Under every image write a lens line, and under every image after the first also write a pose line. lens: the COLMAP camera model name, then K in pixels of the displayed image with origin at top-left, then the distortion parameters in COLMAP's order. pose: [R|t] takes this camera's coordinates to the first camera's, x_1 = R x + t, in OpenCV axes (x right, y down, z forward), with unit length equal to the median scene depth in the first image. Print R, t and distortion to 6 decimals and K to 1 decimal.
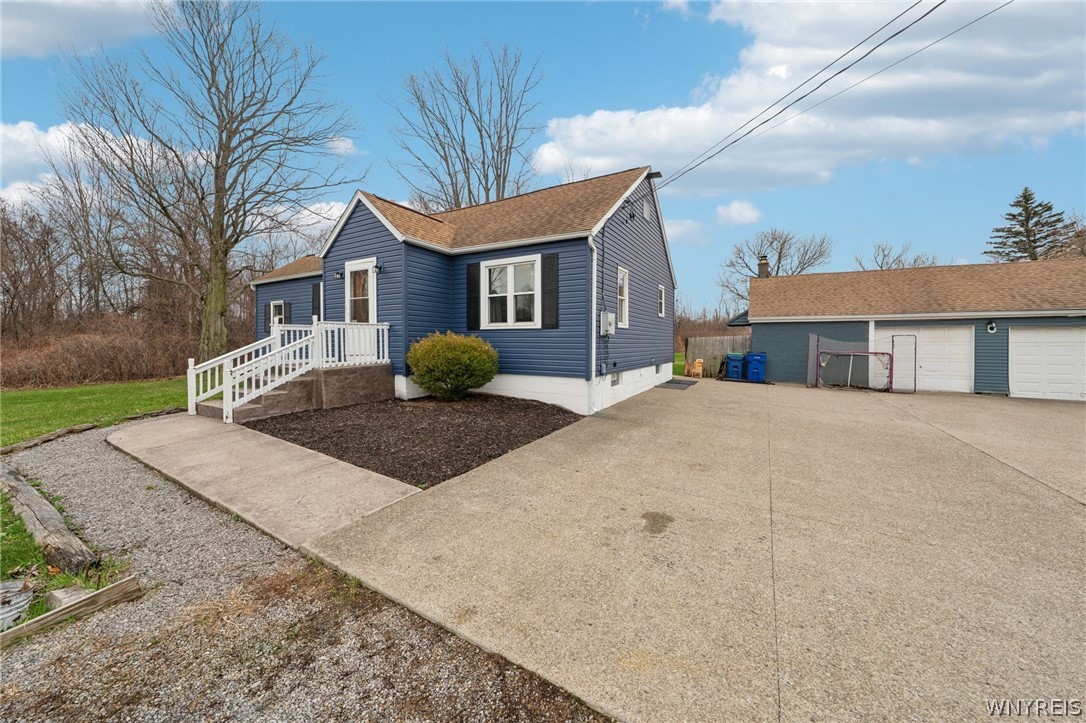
lens RADIAL K [[401.8, 0, 541.8], [0, 401.8, 340.8], [0, 0, 1]] dist [0.001002, 0.000606]
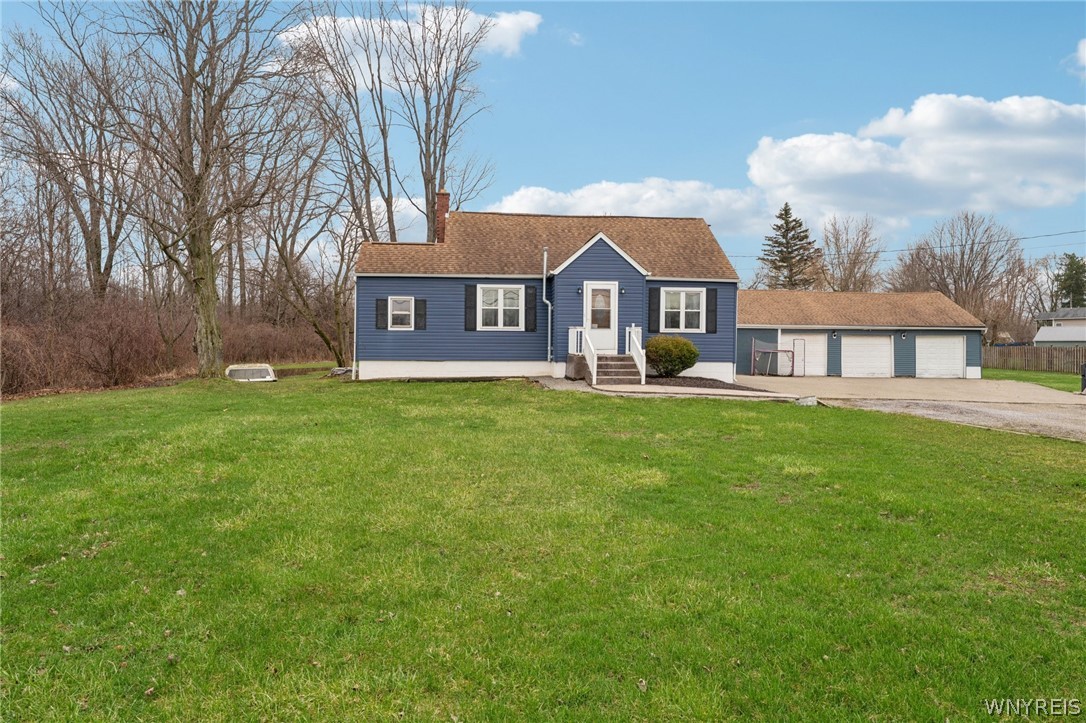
lens RADIAL K [[742.1, 0, 547.8], [0, 742.1, 351.7], [0, 0, 1]] dist [0.003048, 0.004197]
pose [[0.805308, 0.000849, 0.592856, -1.563303], [-0.008246, 0.999918, 0.009769, 0.014460], [-0.592800, -0.012756, 0.805249, -0.717875]]
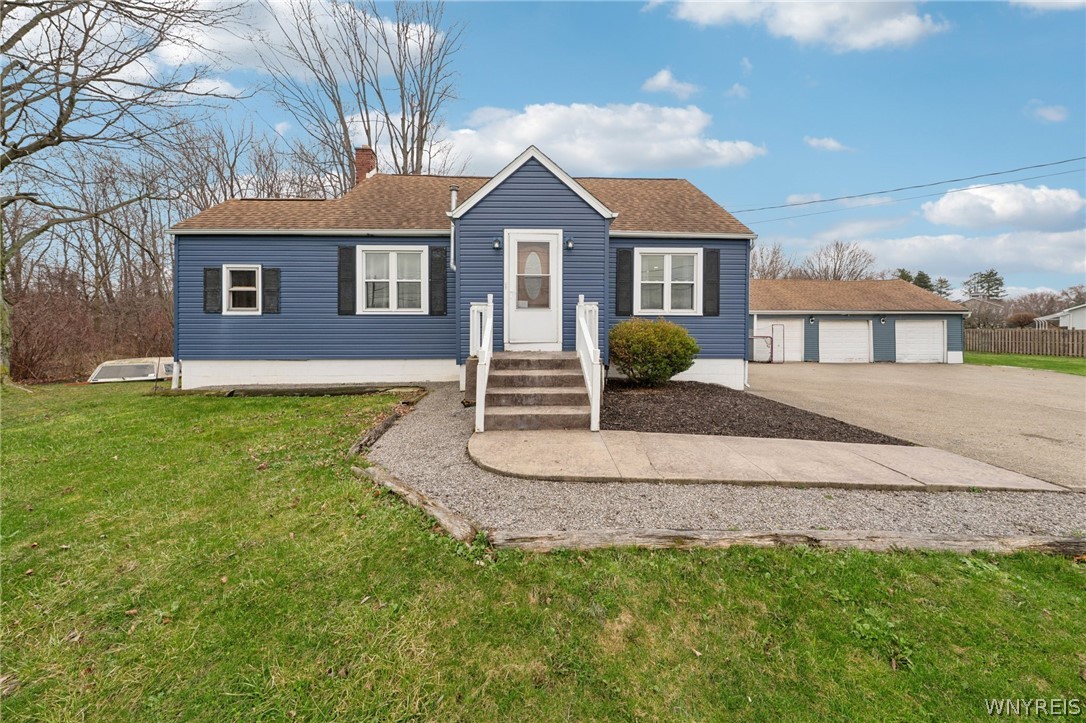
lens RADIAL K [[401.8, 0, 544.9], [0, 401.8, 331.8], [0, 0, 1]] dist [0.001002, 0.000606]
pose [[0.844004, -0.002205, 0.536332, -0.644907], [-0.001262, 0.999981, 0.006099, 0.005269], [-0.536335, -0.005824, 0.843985, 0.201576]]
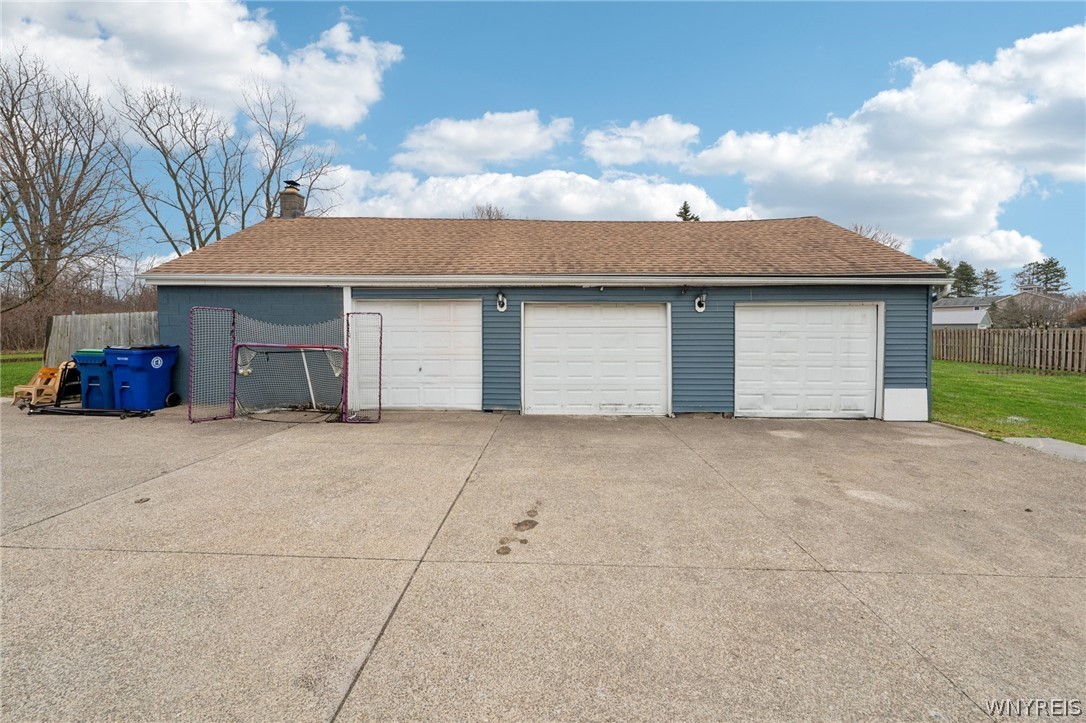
lens RADIAL K [[401.8, 0, 558.1], [0, 401.8, 339.2], [0, 0, 1]] dist [0.001002, 0.000606]
pose [[0.869208, -0.009396, 0.494357, 0.868049], [-0.004593, 0.999623, 0.027075, 0.005287], [-0.494425, -0.025805, 0.868837, 0.421269]]
